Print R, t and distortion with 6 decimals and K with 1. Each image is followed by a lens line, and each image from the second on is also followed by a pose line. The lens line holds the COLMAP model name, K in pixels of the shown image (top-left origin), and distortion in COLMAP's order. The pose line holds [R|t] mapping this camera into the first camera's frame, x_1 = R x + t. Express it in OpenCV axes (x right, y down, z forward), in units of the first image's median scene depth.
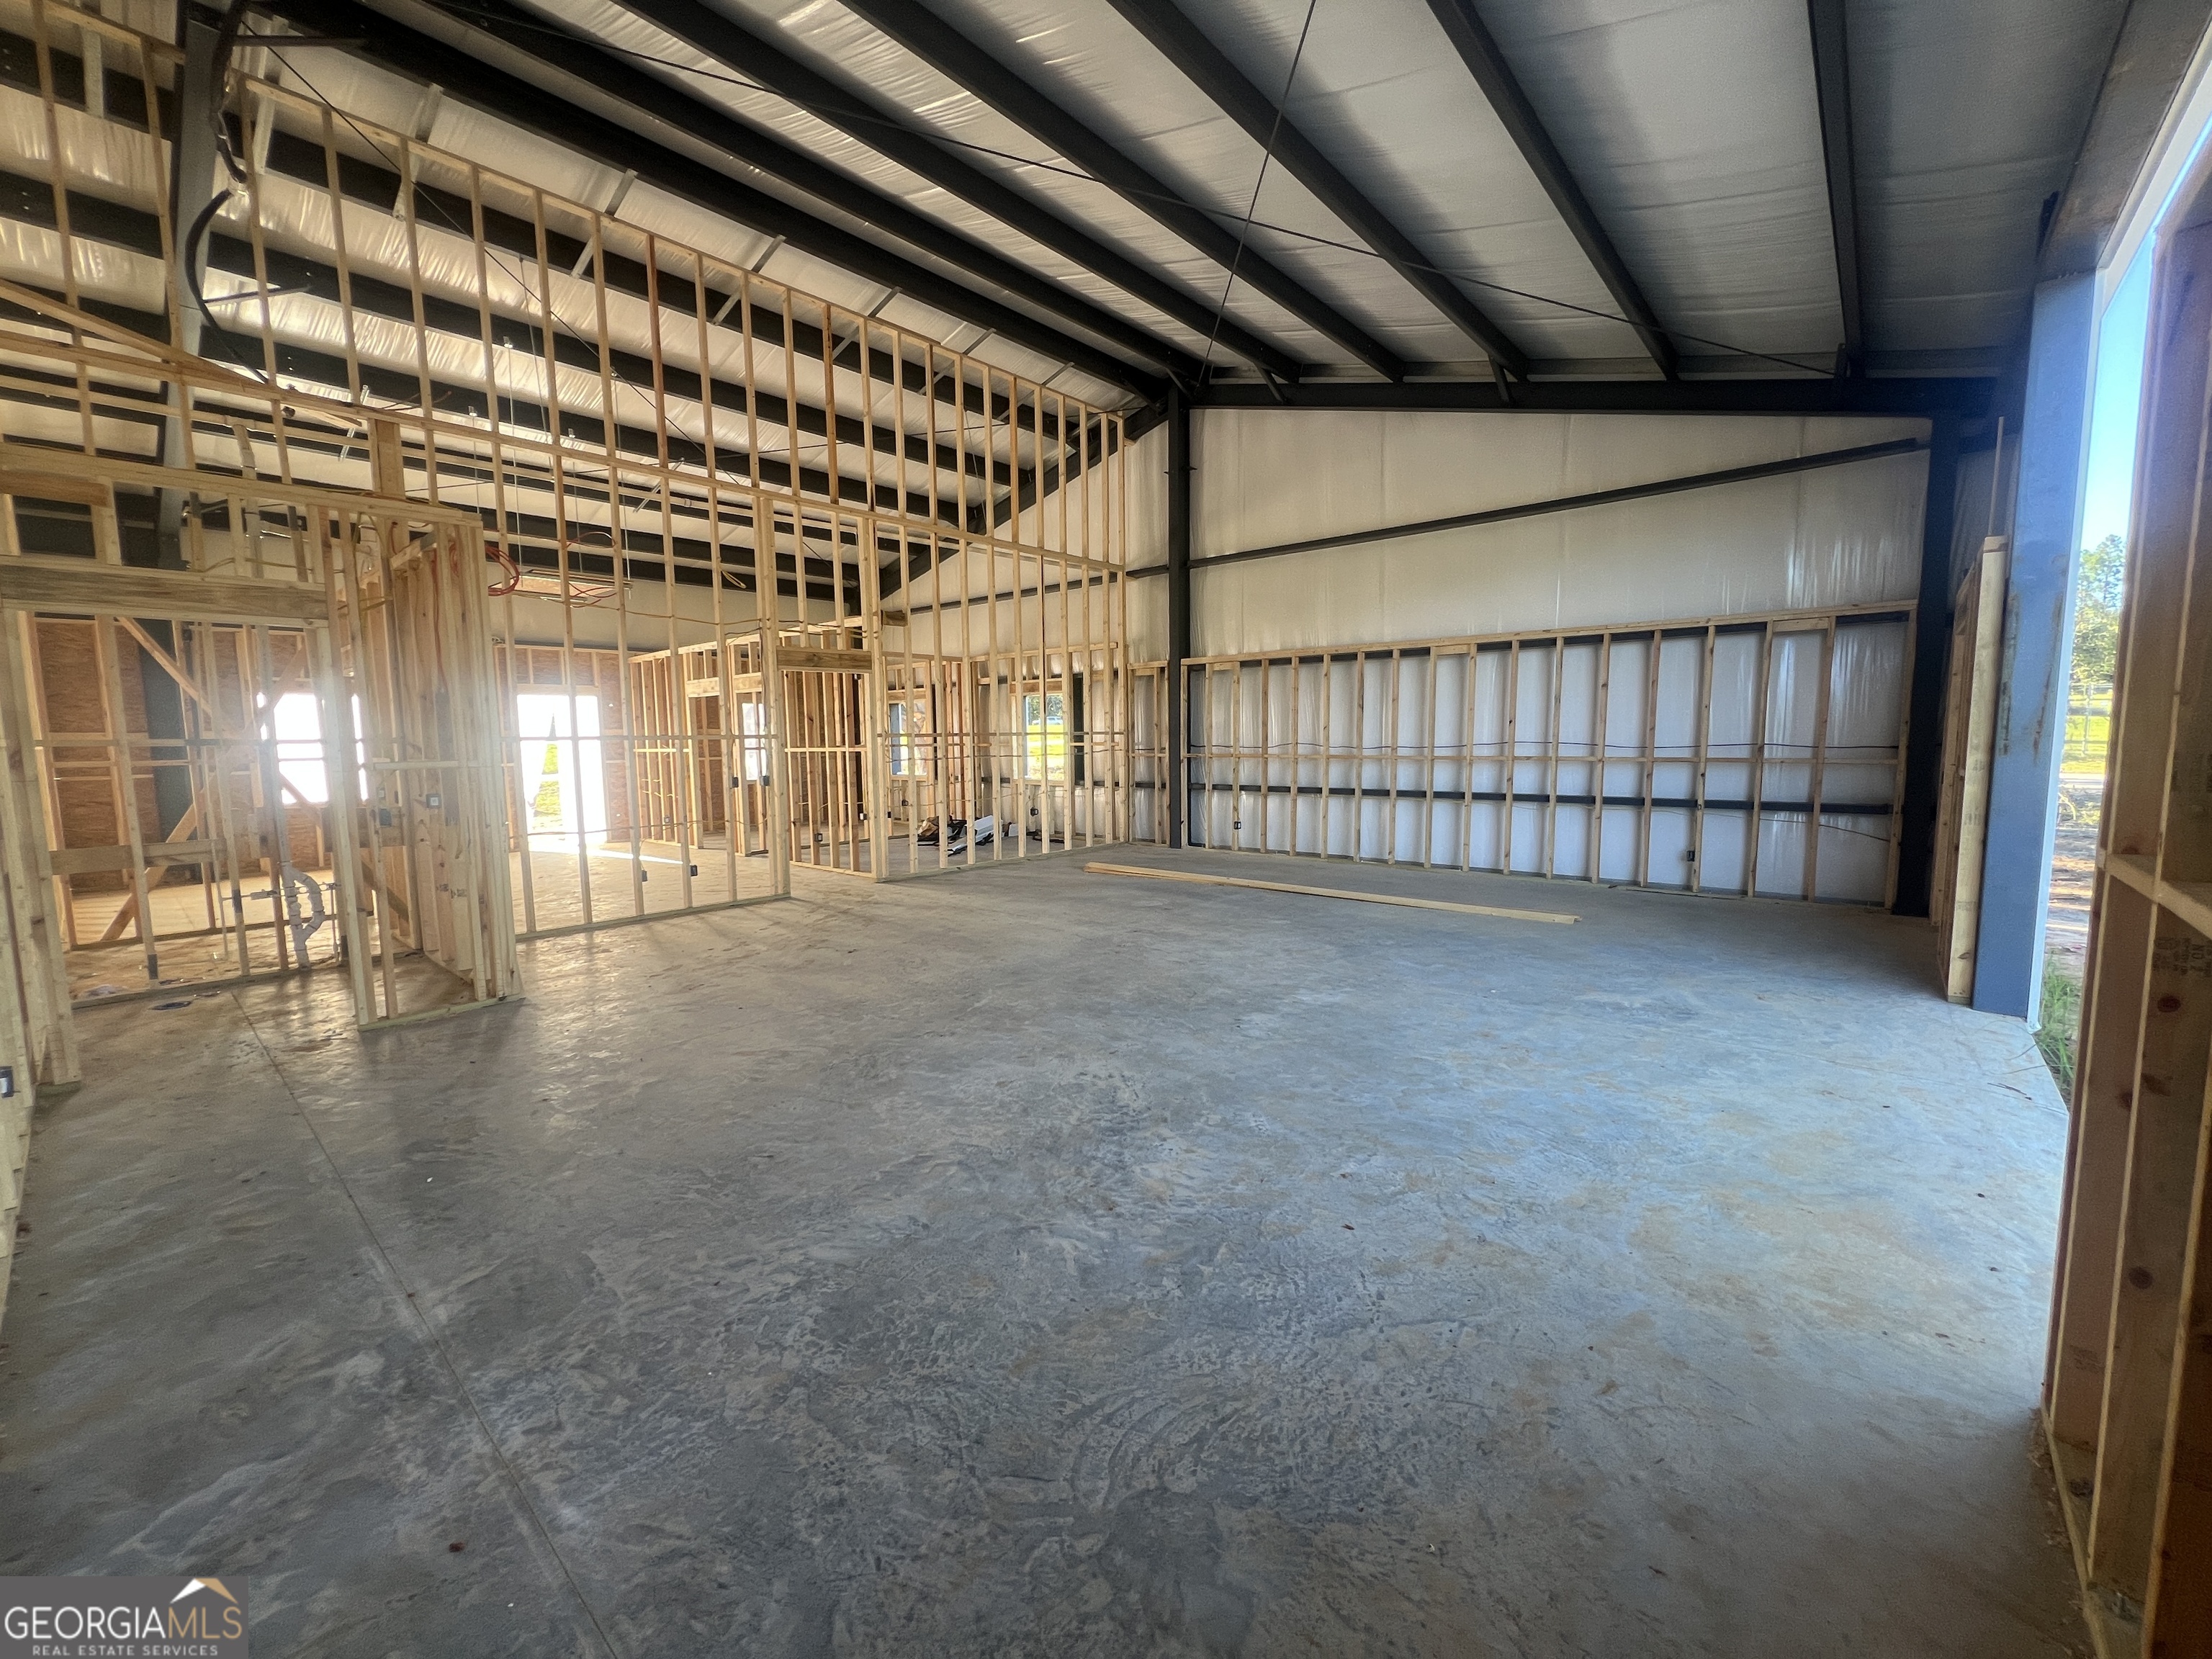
lens RADIAL K [[886.9, 0, 1109.2], [0, 886.9, 820.4], [0, 0, 1]] dist [0.000616, -0.000109]
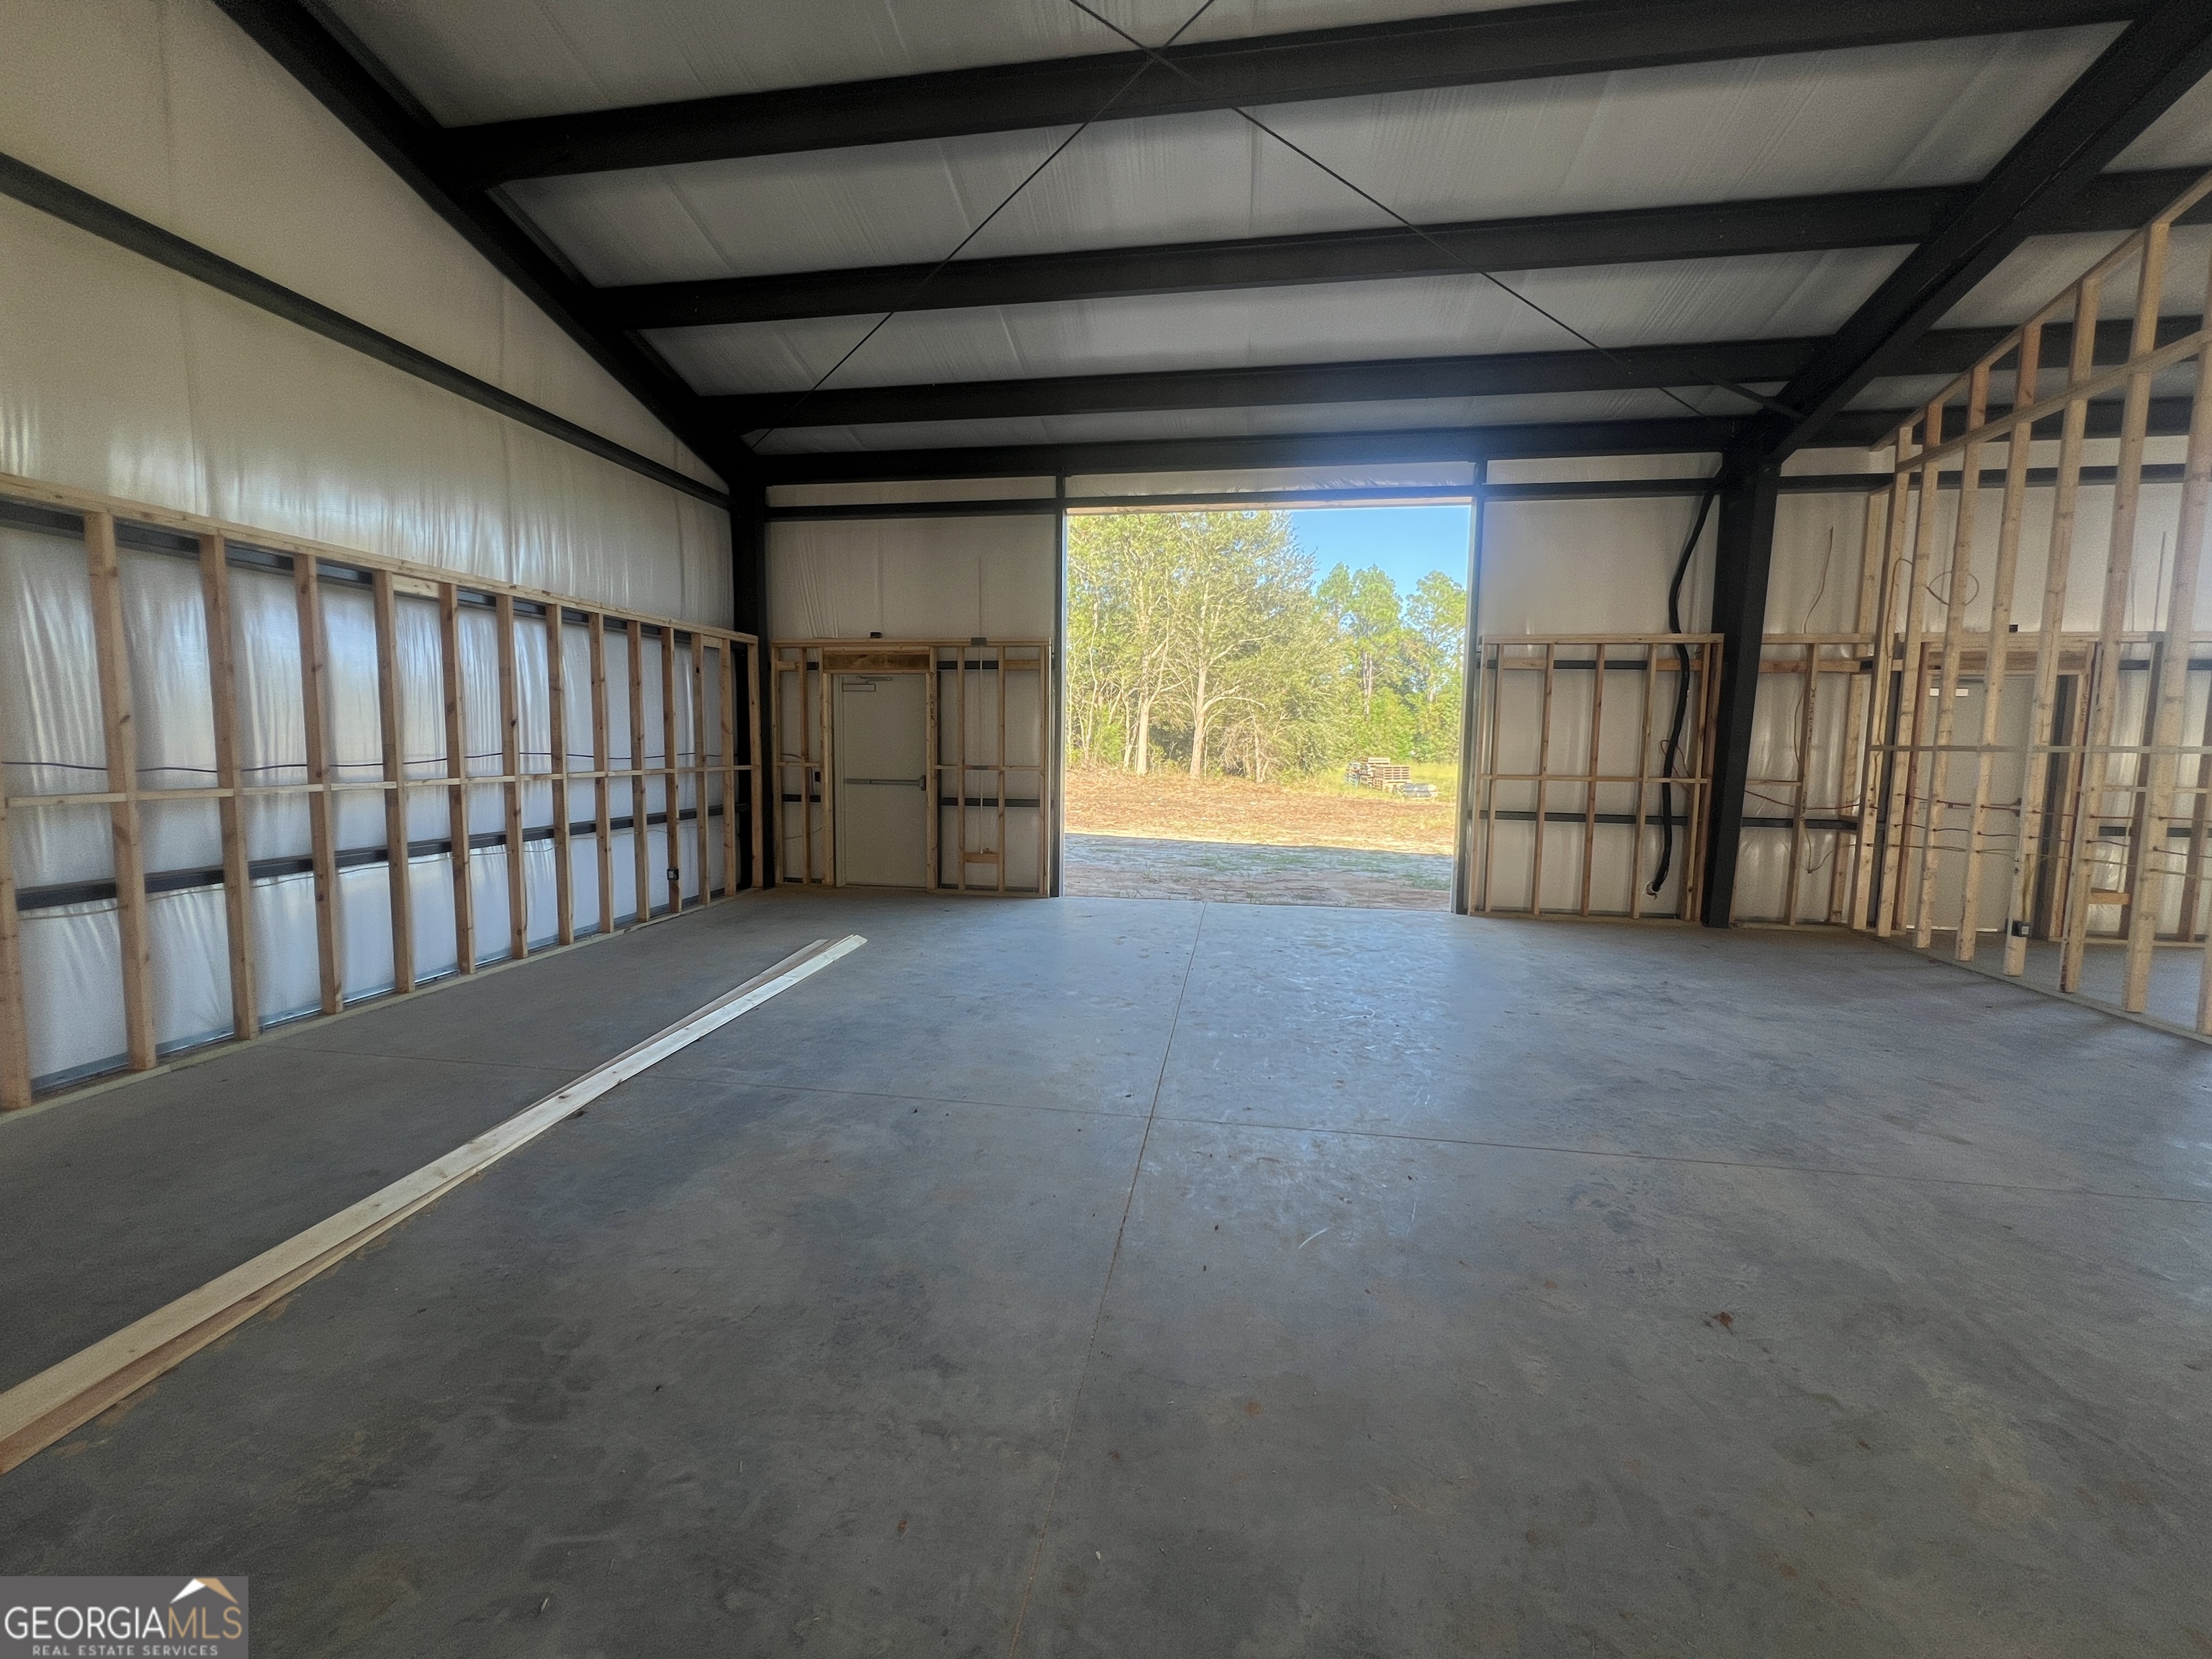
lens RADIAL K [[886.9, 0, 1105.2], [0, 886.9, 823.3], [0, 0, 1]] dist [0.000616, -0.000109]
pose [[-0.523003, -0.078237, 0.848732, -0.612851], [0.085798, 0.985888, 0.143750, -0.185921], [-0.848001, 0.148002, -0.508910, 1.849305]]
